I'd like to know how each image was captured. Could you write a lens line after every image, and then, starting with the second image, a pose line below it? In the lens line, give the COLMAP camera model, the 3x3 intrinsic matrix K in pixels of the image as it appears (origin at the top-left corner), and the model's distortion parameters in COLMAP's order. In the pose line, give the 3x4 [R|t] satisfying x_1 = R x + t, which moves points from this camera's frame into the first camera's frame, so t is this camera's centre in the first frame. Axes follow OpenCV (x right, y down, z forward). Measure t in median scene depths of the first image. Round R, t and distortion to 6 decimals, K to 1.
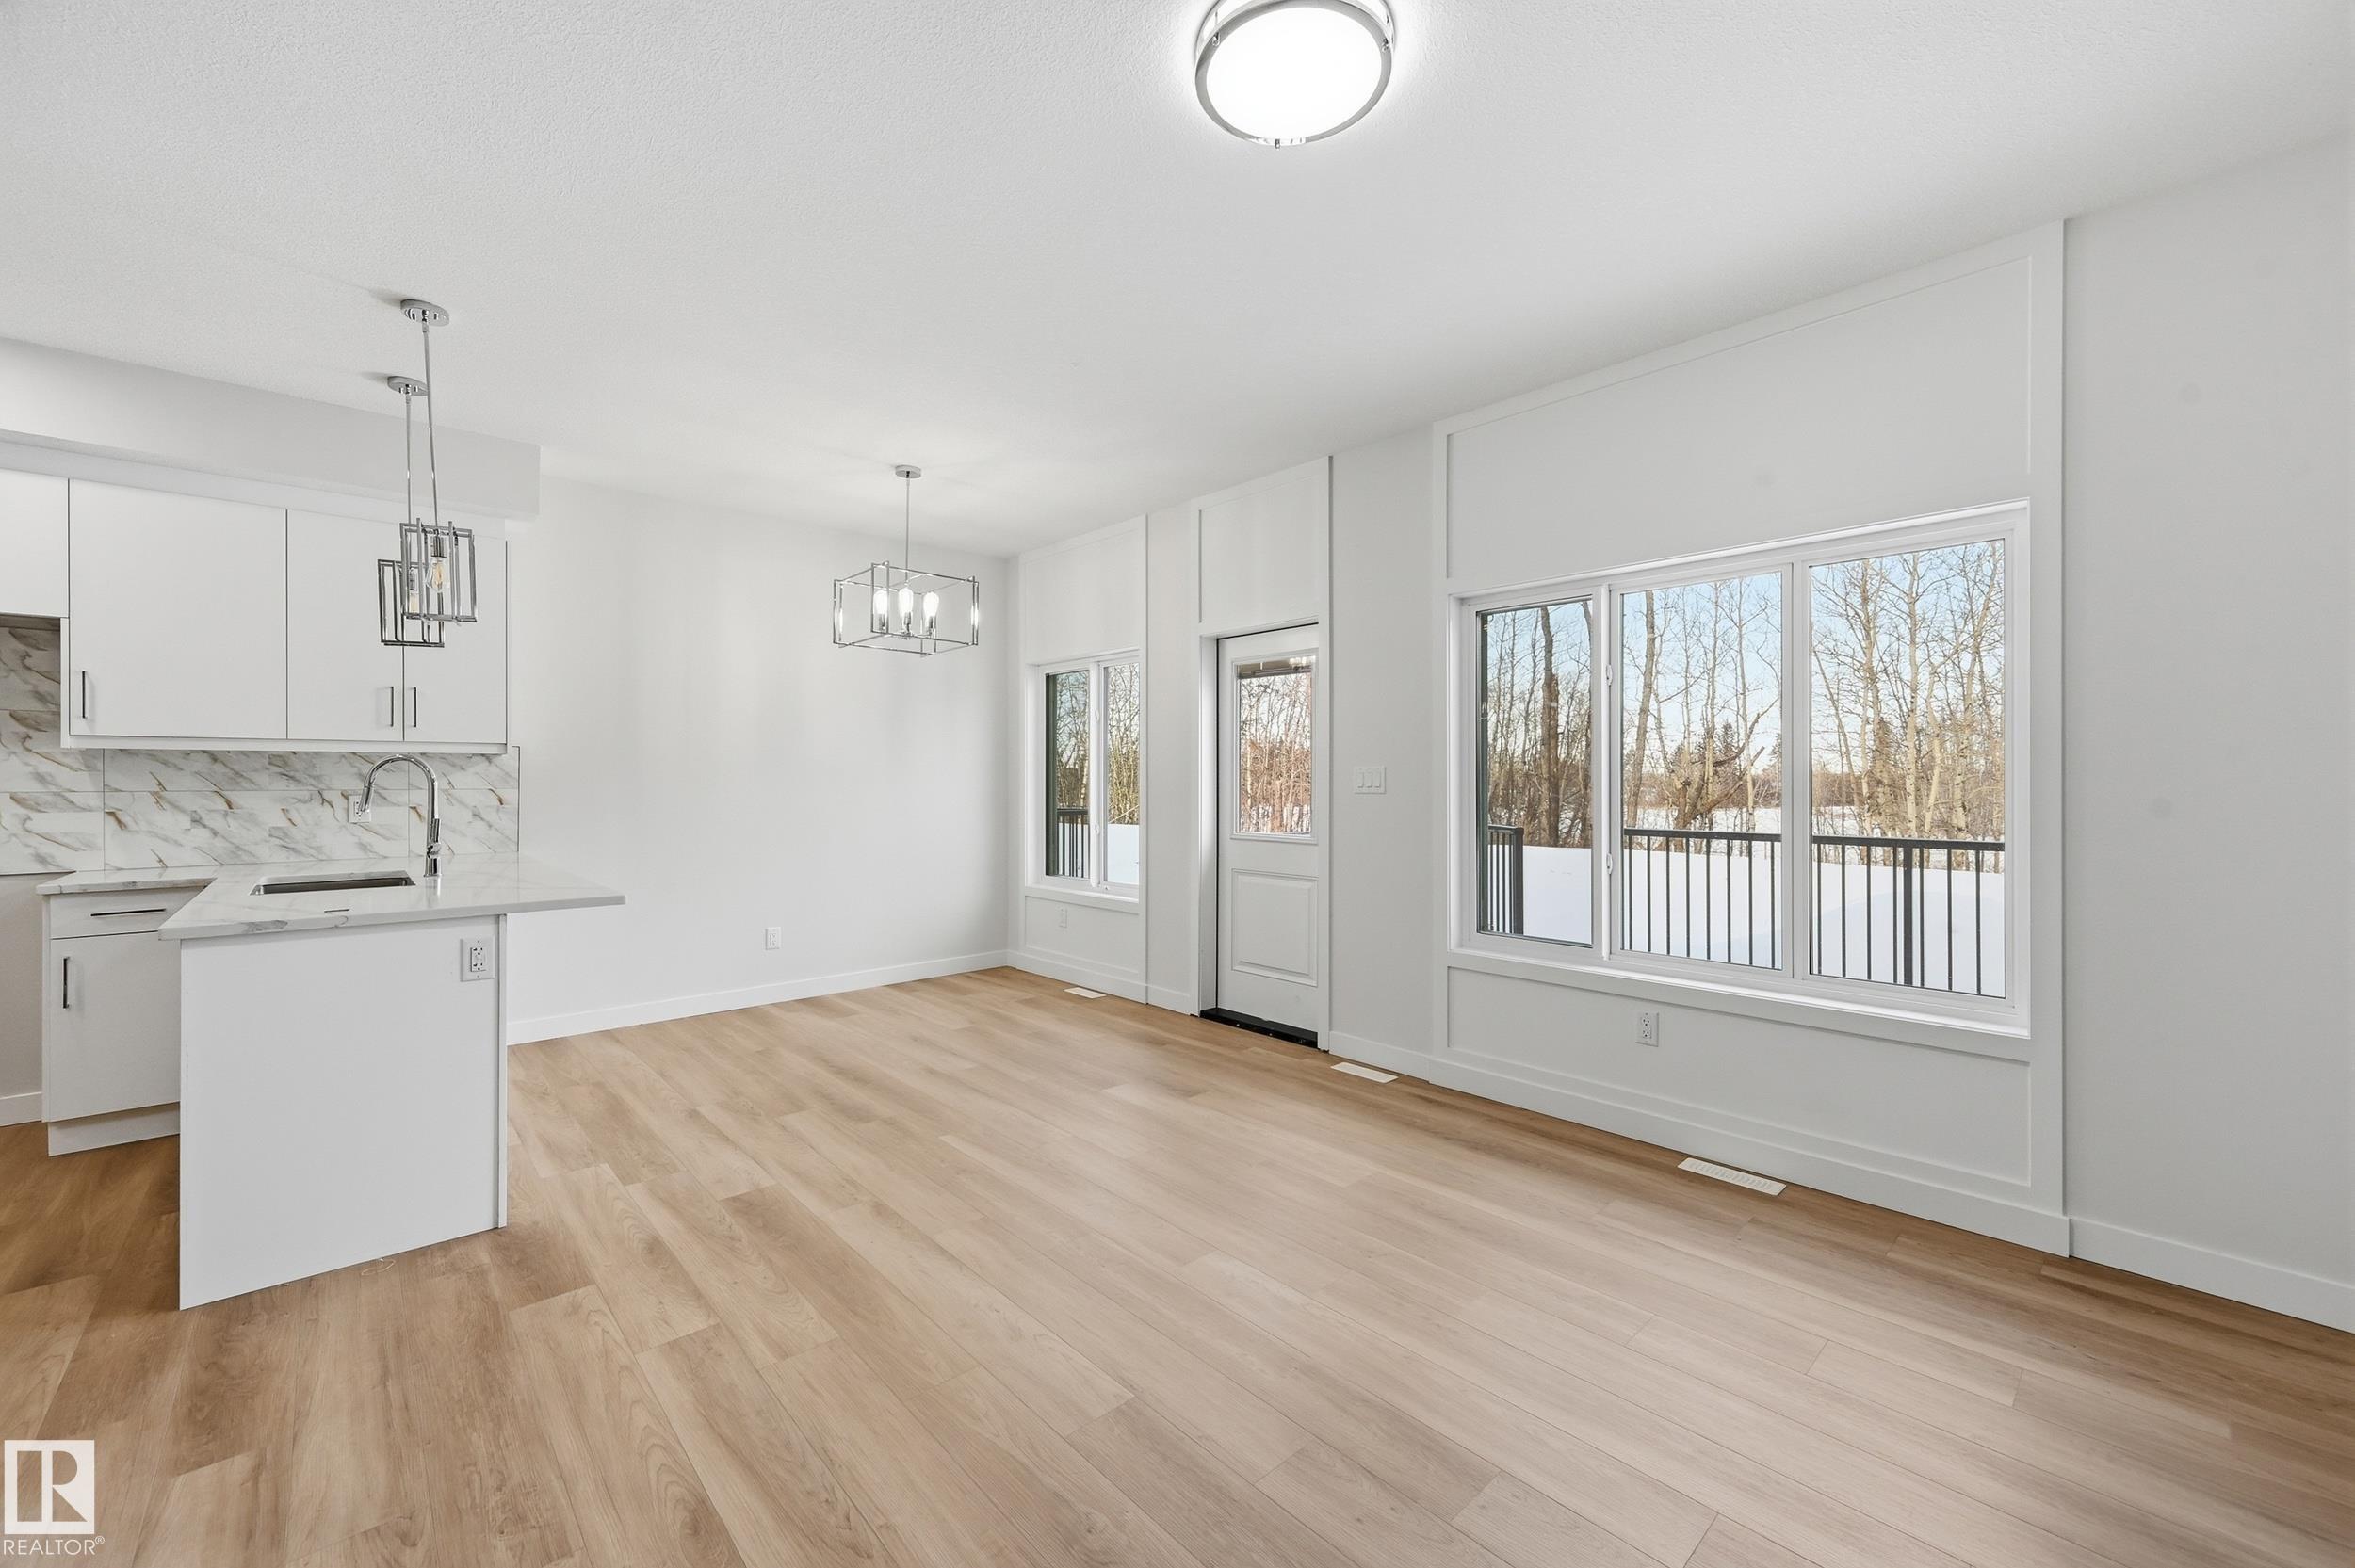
lens RADIAL K [[930.3, 0, 1177.4], [0, 930.3, 779.1], [0, 0, 1]] dist [0.000226, 0.000671]
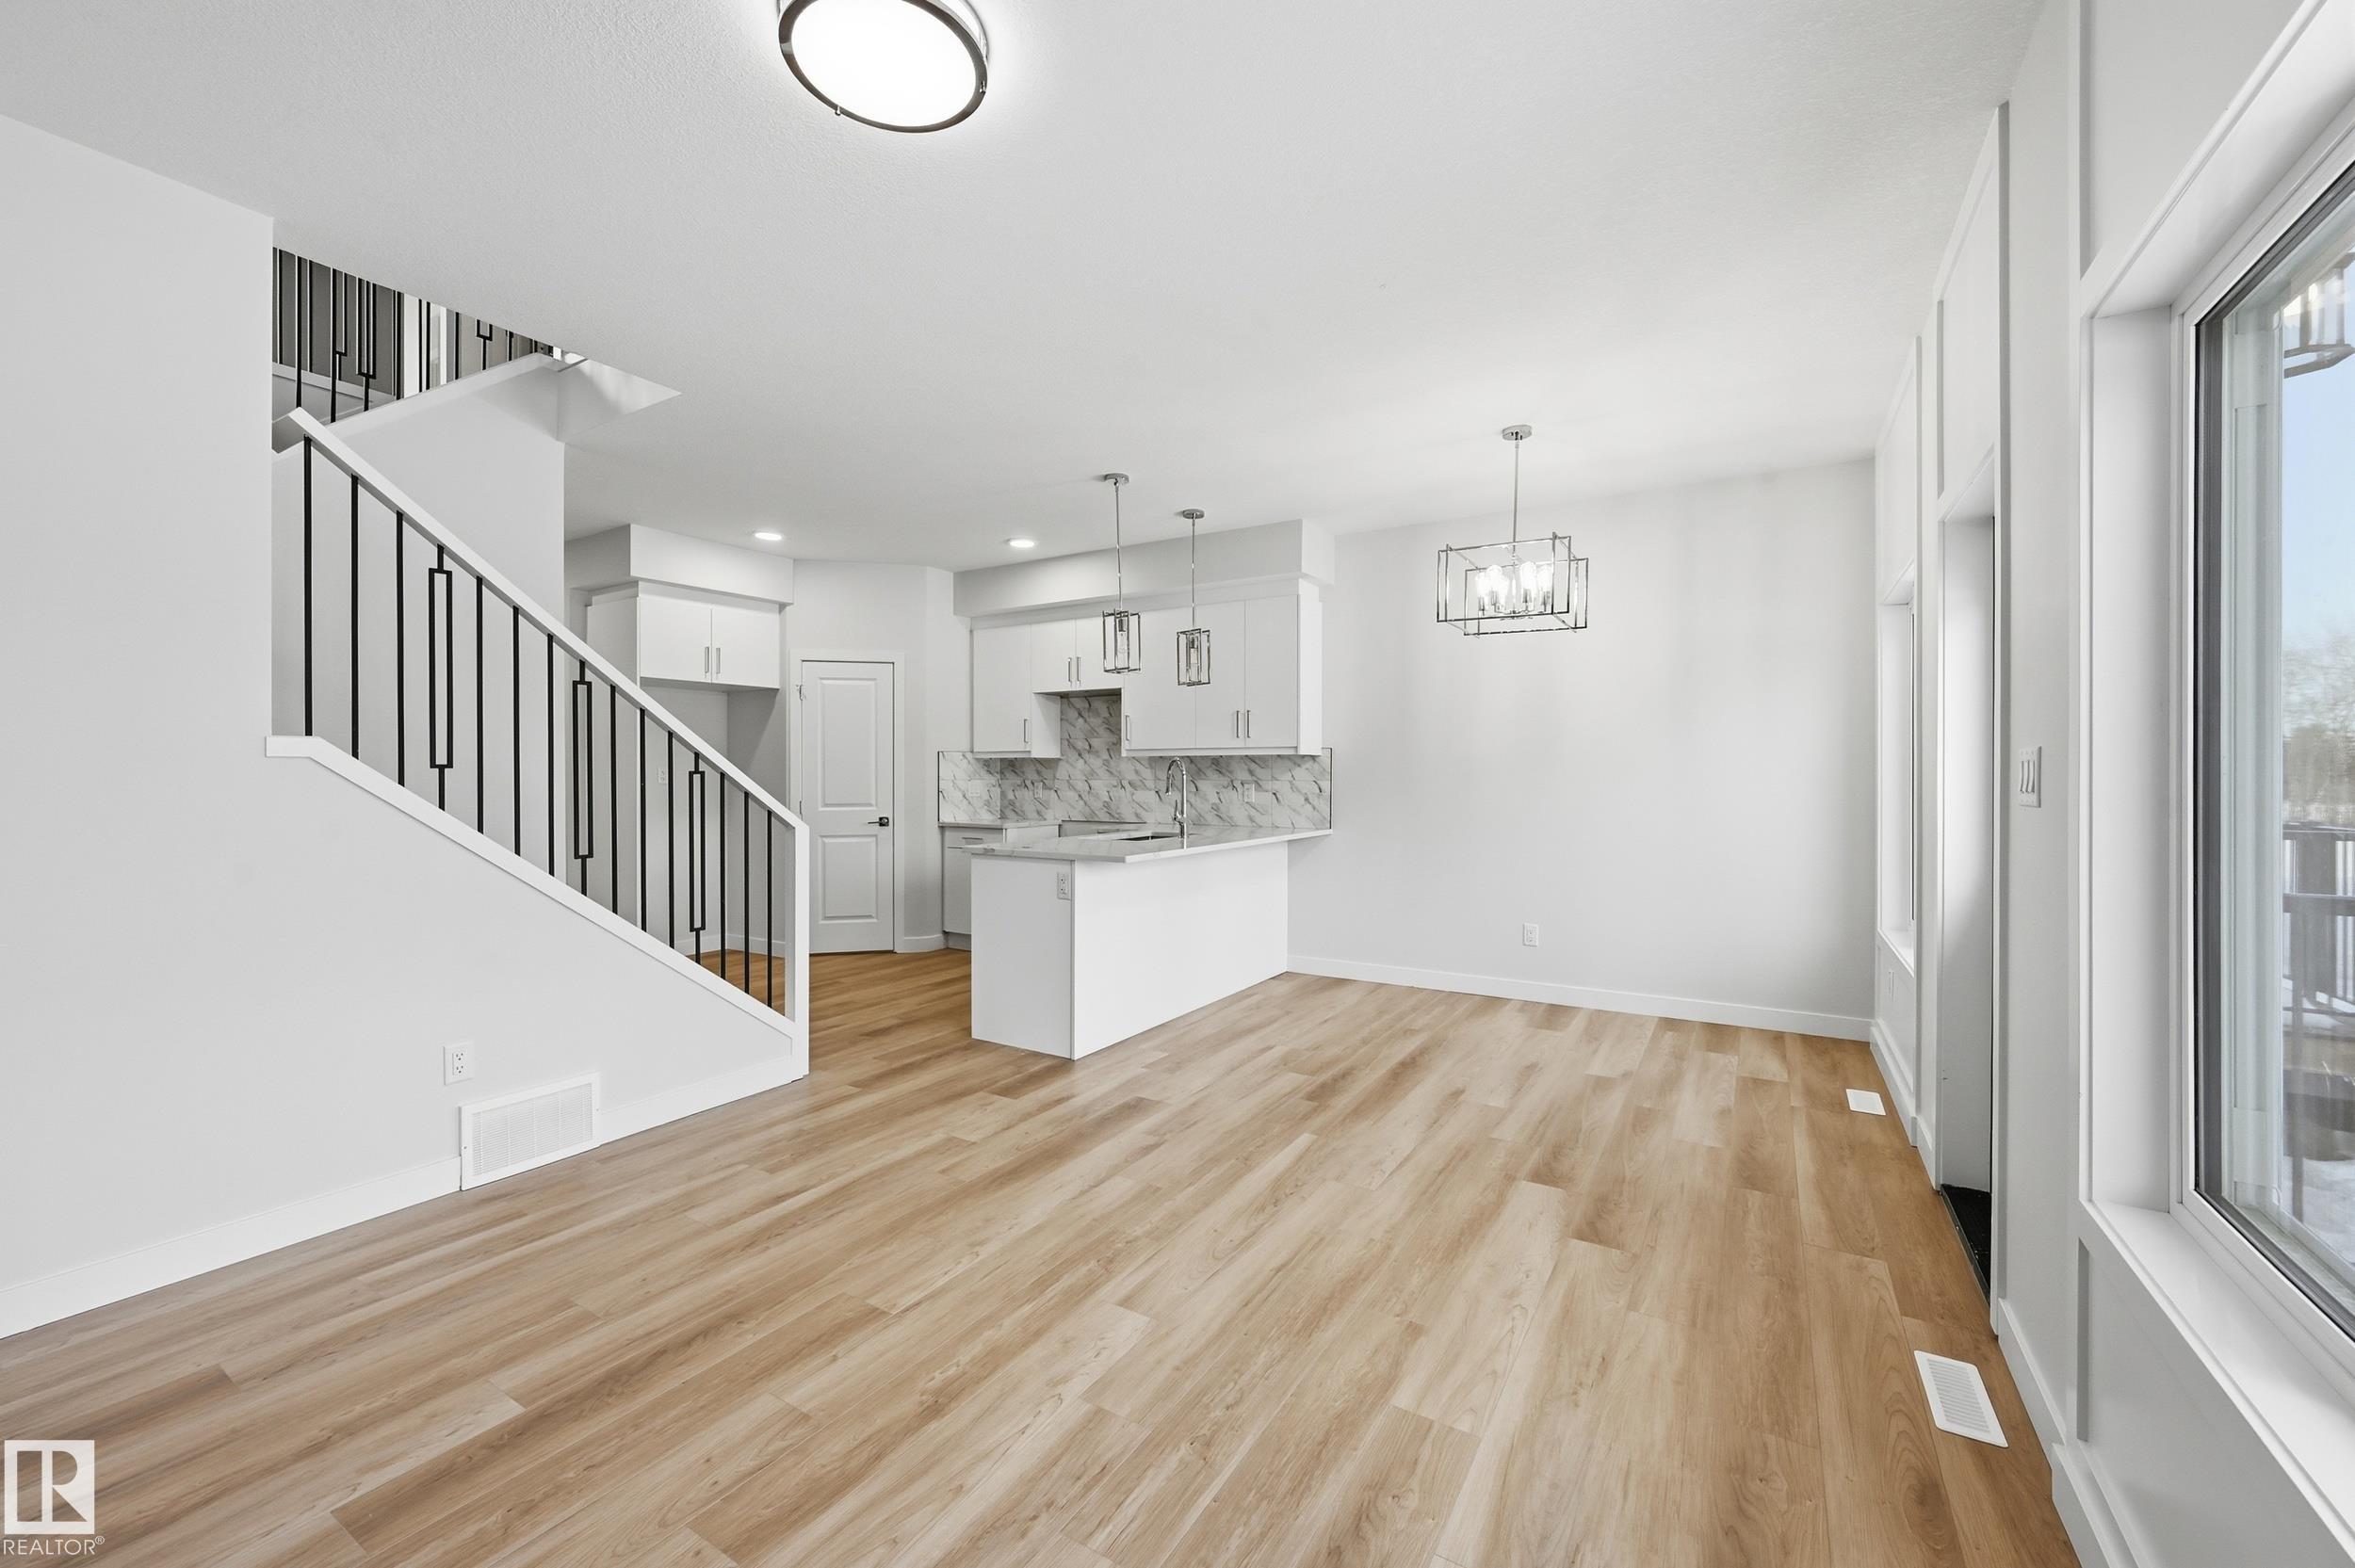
lens RADIAL K [[939.5, 0, 1176.9], [0, 939.5, 775.2], [0, 0, 1]] dist [0.000633, 0.000220]
pose [[0.269609, 0.003007, -0.962965, 0.631100], [-0.000515, 0.999995, 0.002979, -0.001151], [0.962970, -0.000307, 0.269609, 0.558207]]
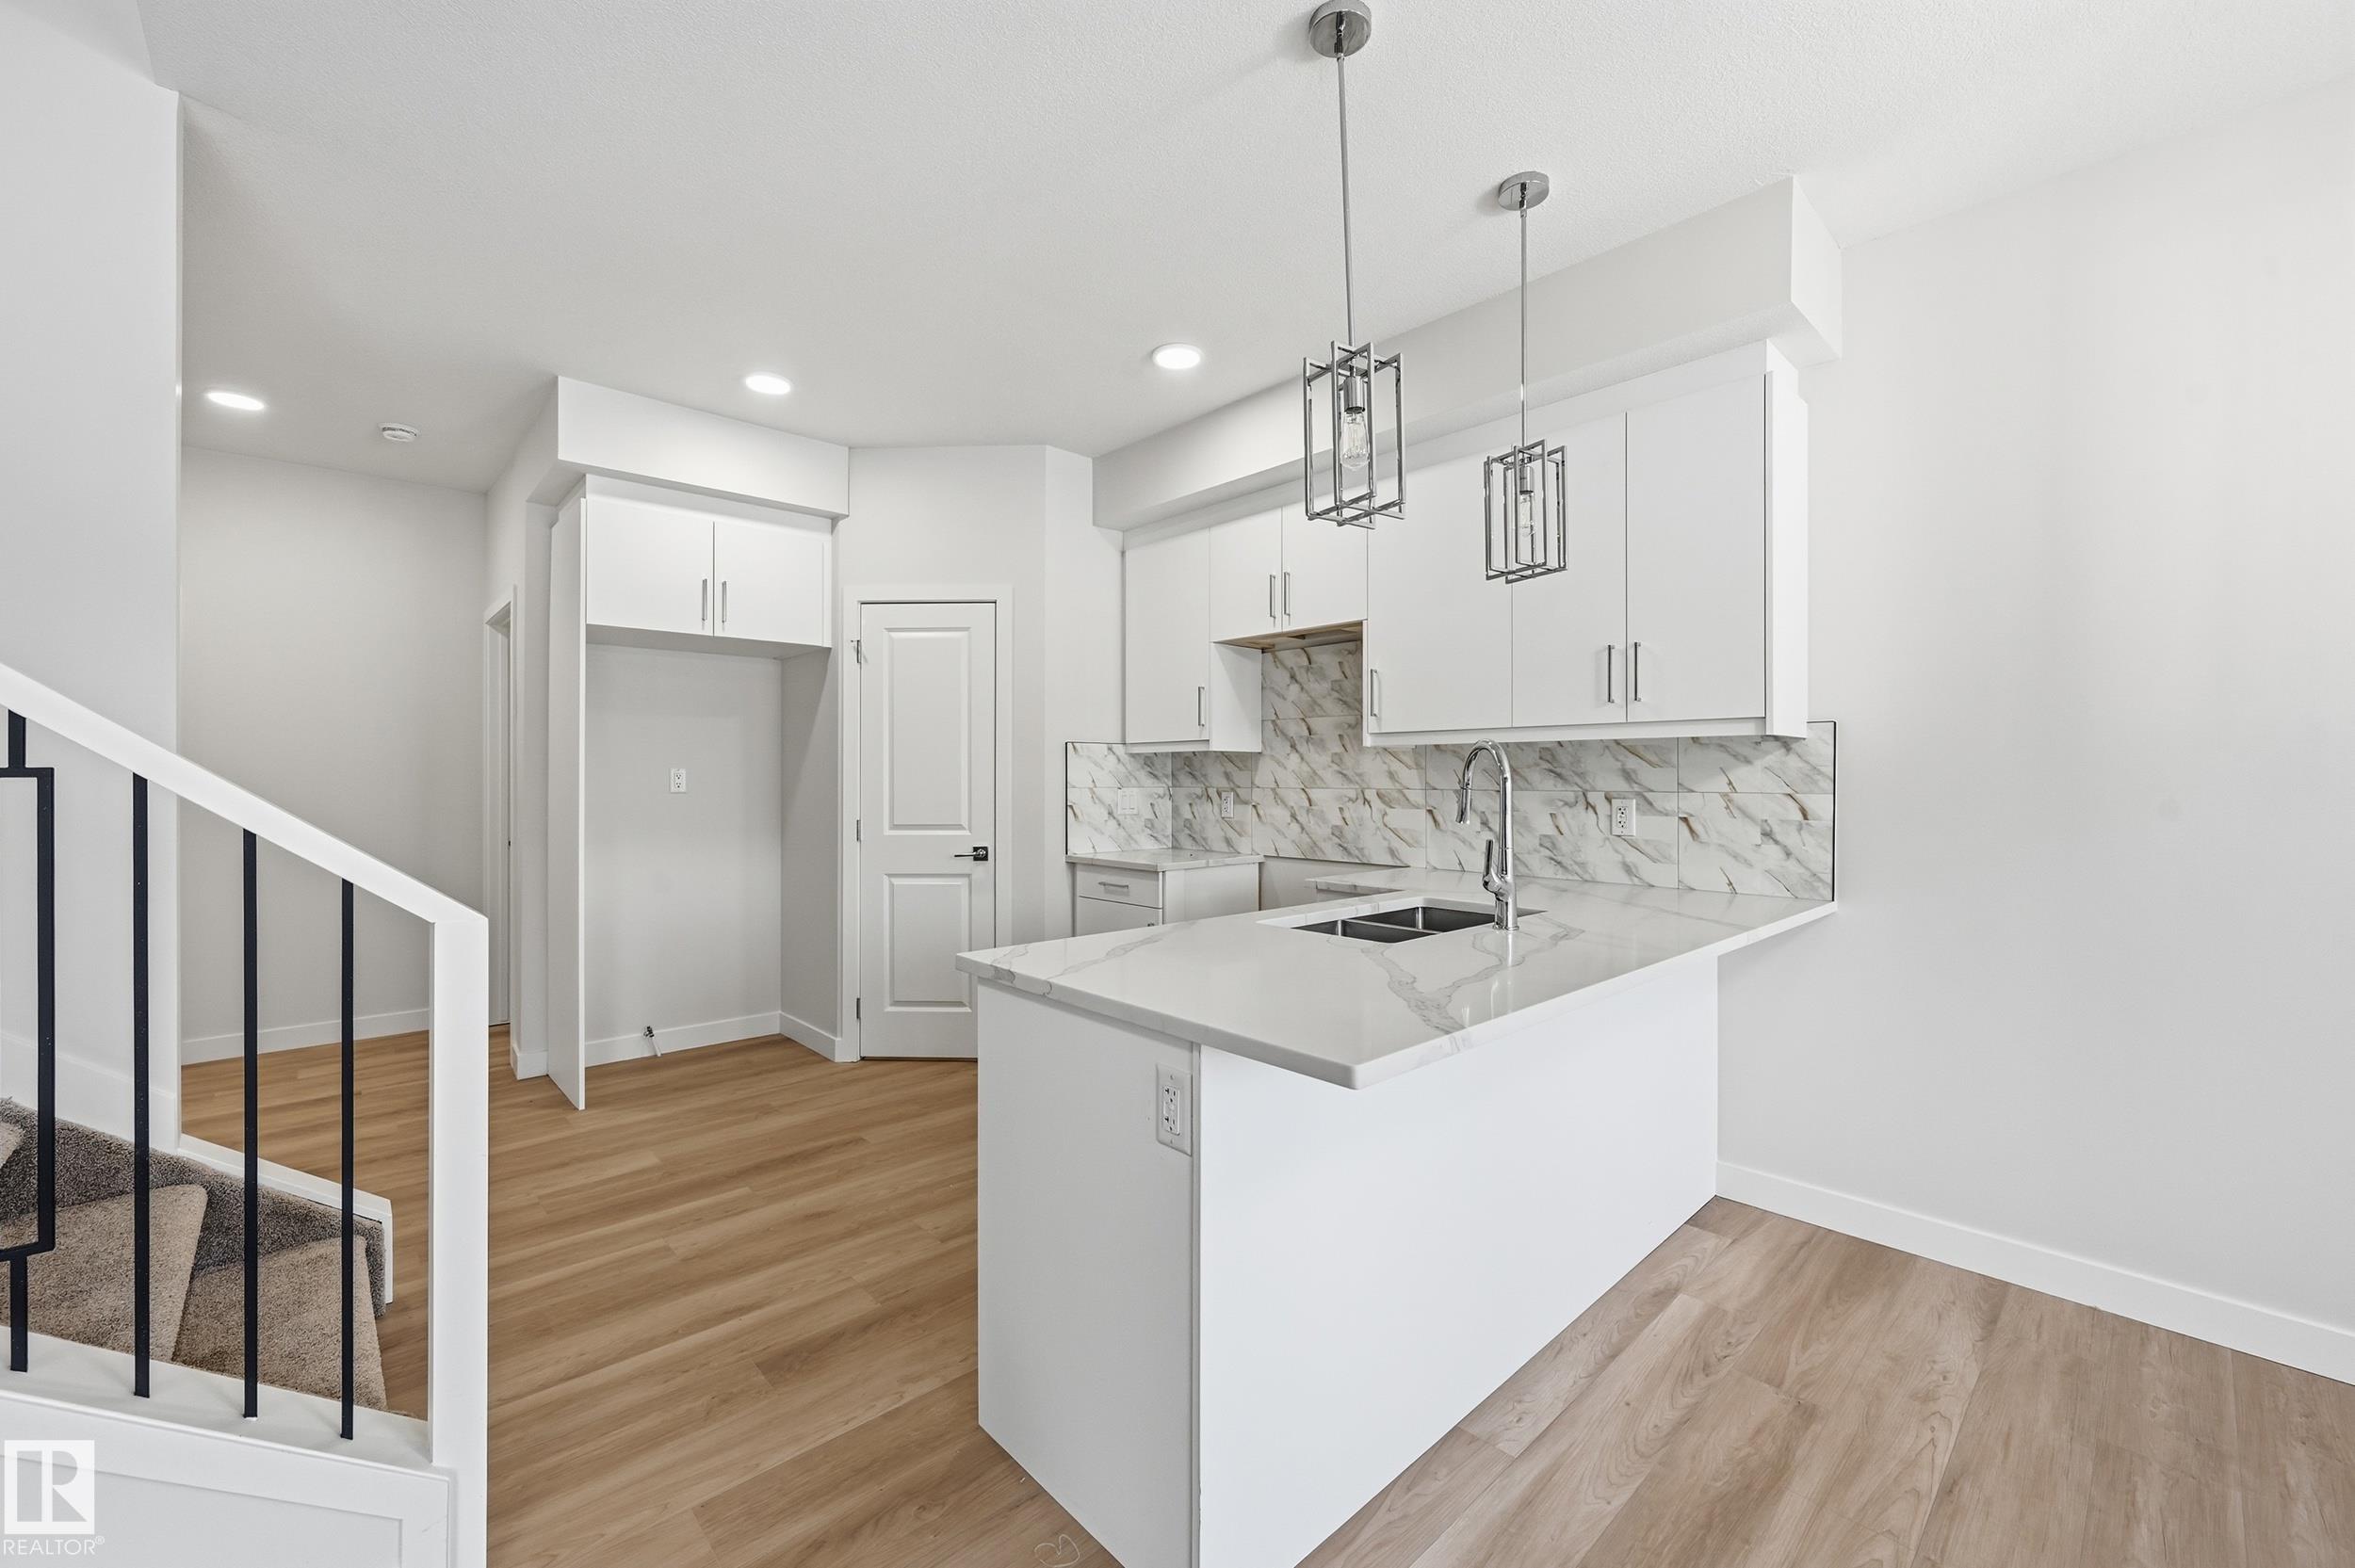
lens RADIAL K [[939.5, 0, 1176.9], [0, 939.5, 775.2], [0, 0, 1]] dist [0.000633, 0.000220]
pose [[0.005638, -0.000498, -0.999984, -0.152448], [-0.000005, 1.000000, -0.000498, -0.001095], [0.999984, 0.000007, 0.005638, 0.741981]]
